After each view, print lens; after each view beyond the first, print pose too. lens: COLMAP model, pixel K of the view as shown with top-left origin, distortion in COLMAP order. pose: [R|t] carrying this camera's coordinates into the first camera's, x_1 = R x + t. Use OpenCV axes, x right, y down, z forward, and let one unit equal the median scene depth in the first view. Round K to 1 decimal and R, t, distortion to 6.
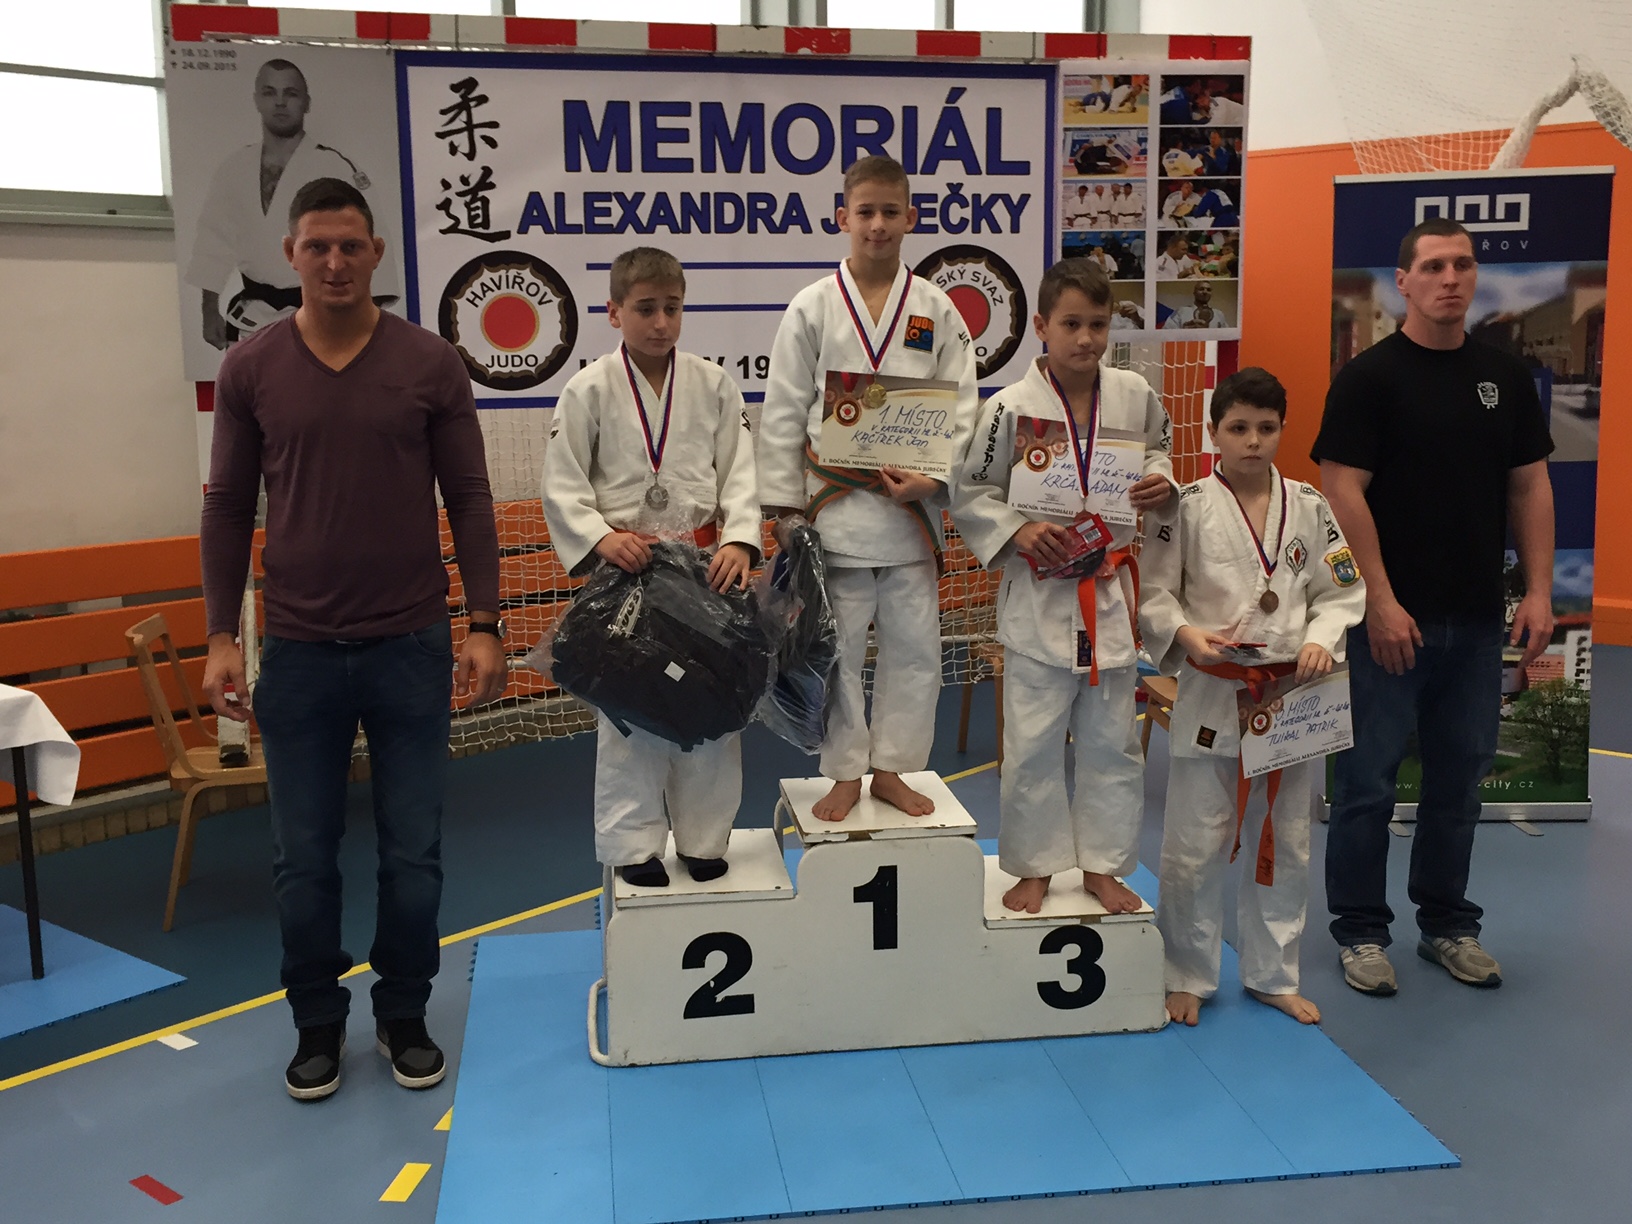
lens RADIAL K [[1809.0, 0, 804.5], [0, 1809.0, 604.2], [0, 0, 1]] dist [0.071466, -0.039097]
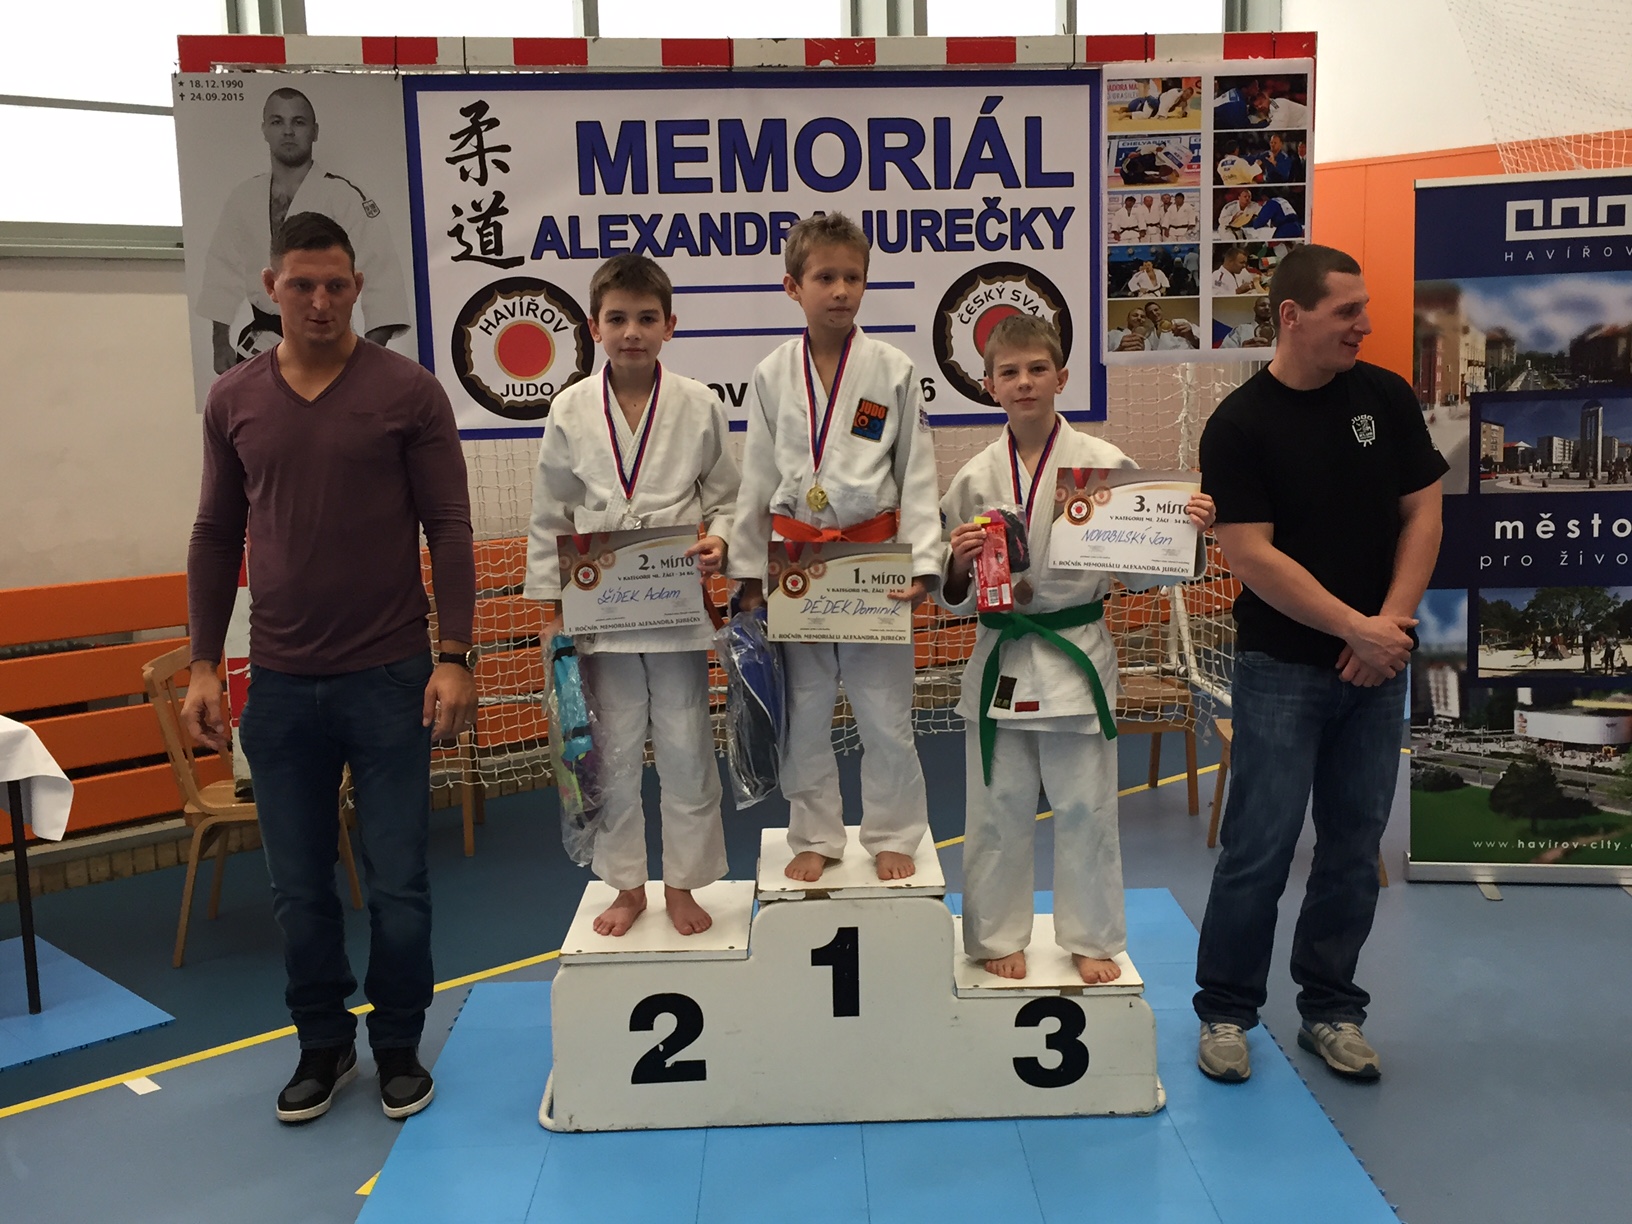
lens RADIAL K [[1809.0, 0, 804.5], [0, 1809.0, 604.2], [0, 0, 1]] dist [0.071466, -0.039097]
pose [[0.992359, 0.005283, -0.123270, 0.105544], [-0.006693, 0.999917, -0.011025, -0.008857], [0.123202, 0.011765, 0.992312, 0.051987]]
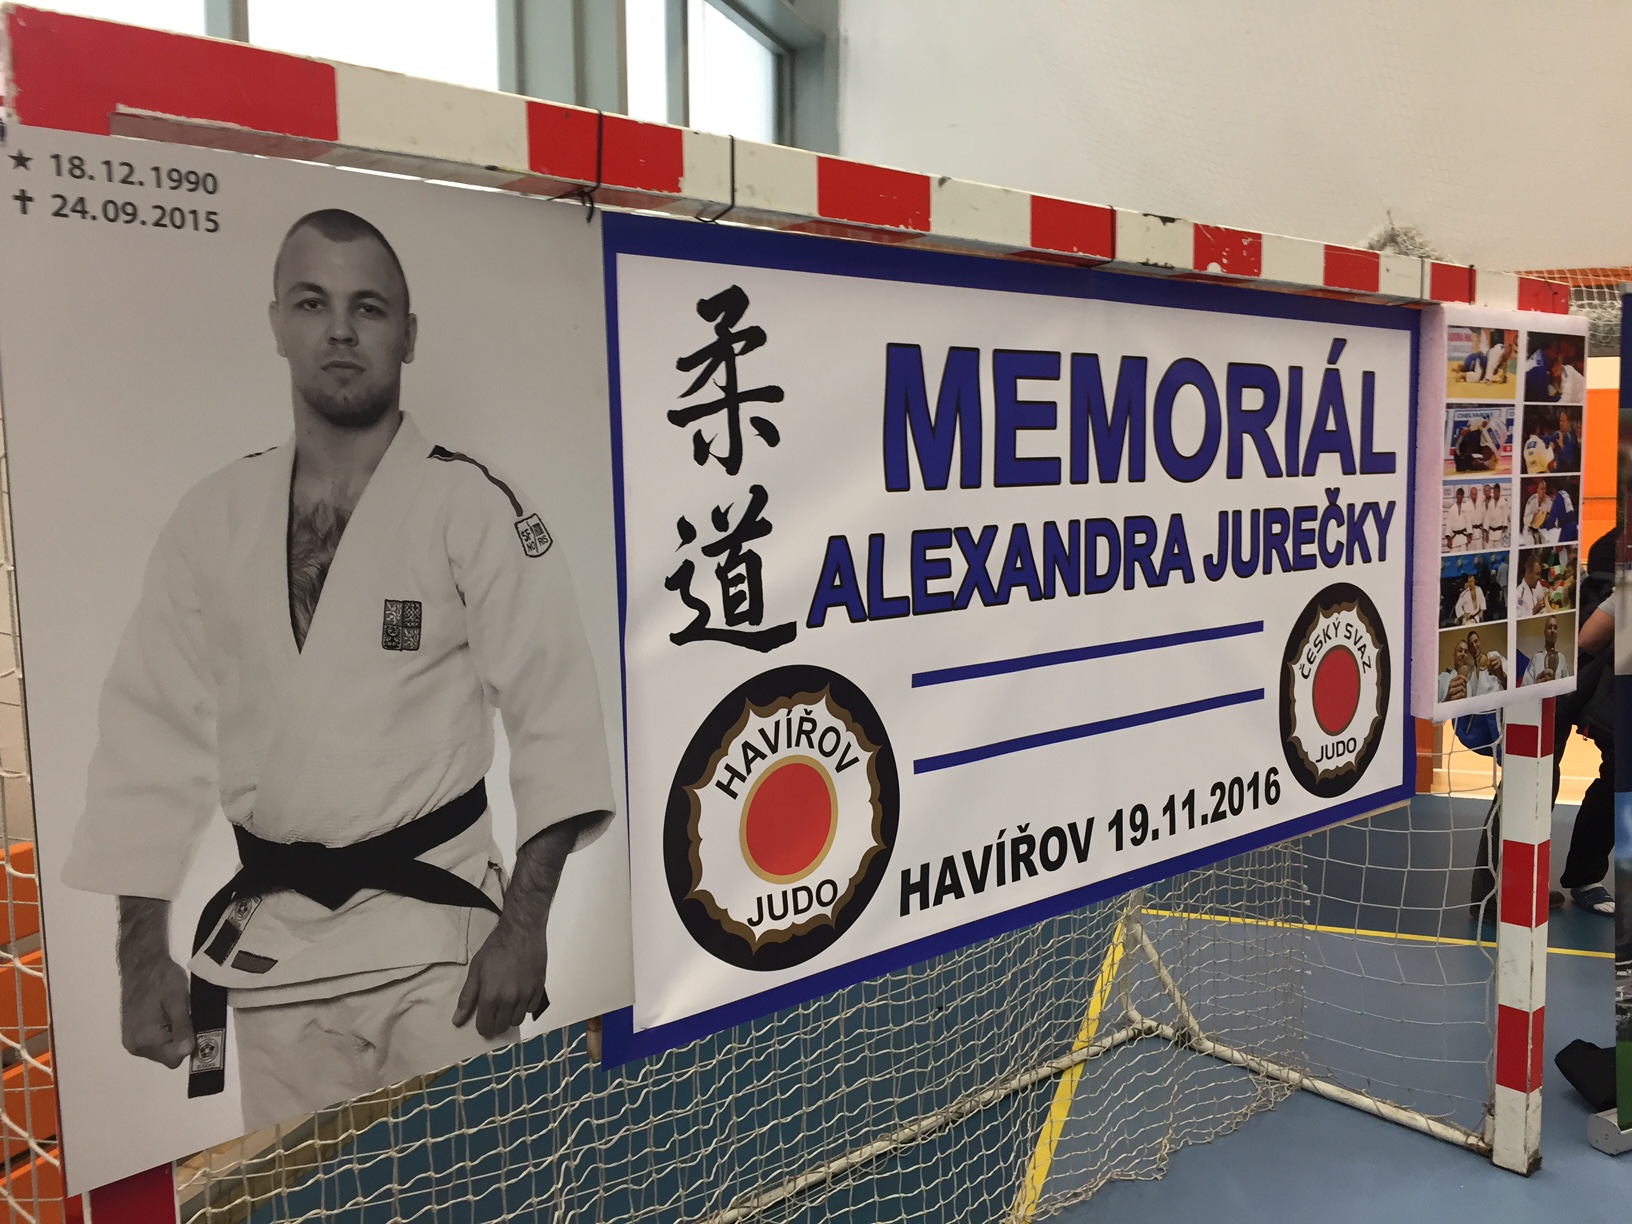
lens RADIAL K [[1421.3, 0, 810.6], [0, 1421.3, 606.0], [0, 0, 1]] dist [0.087499, -0.115105]
pose [[0.876245, -0.053588, 0.478877, -0.317653], [0.089064, 0.994685, -0.051659, -0.185202], [-0.473564, 0.087916, 0.876361, 0.667627]]
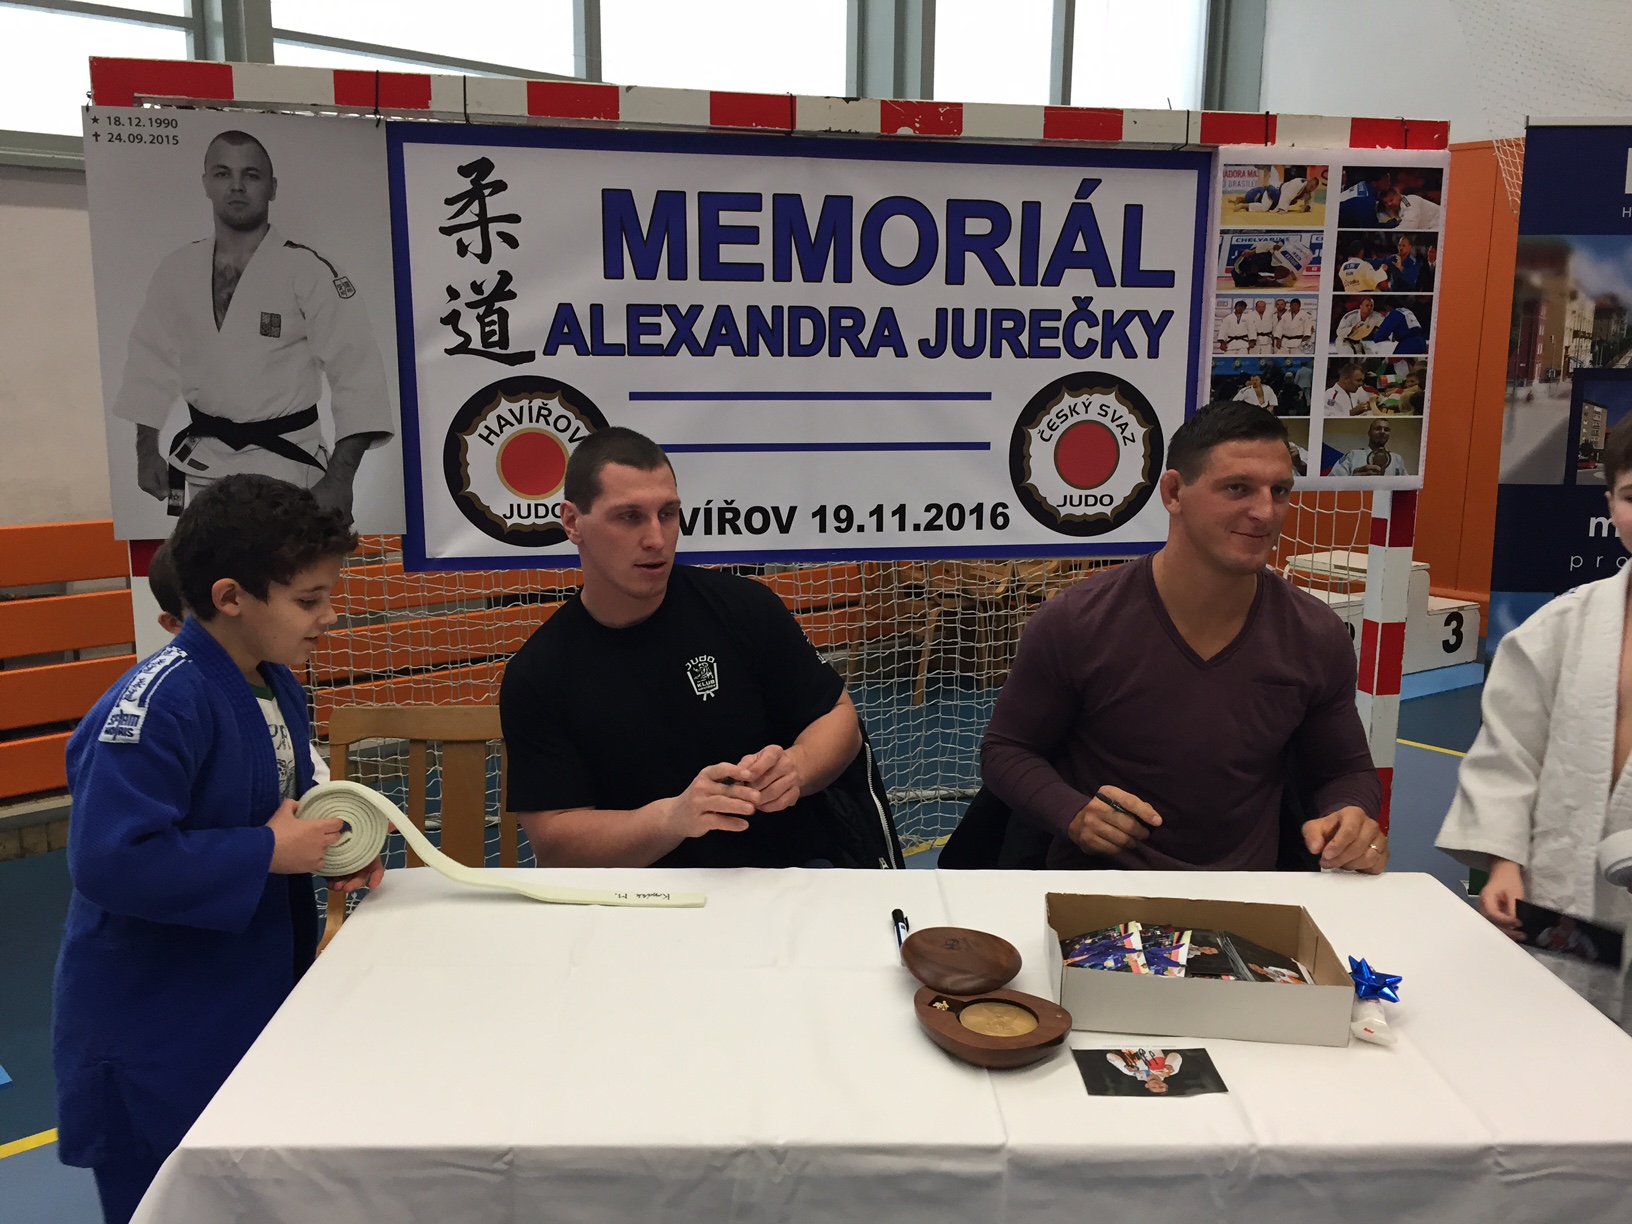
lens RADIAL K [[1398.6, 0, 808.1], [0, 1398.6, 608.1], [0, 0, 1]] dist [0.091594, -0.131076]
pose [[0.999535, 0.020596, -0.022493, -0.023884], [-0.020210, 0.999647, 0.017252, -0.101984], [0.022840, -0.016789, 0.999598, 0.368020]]
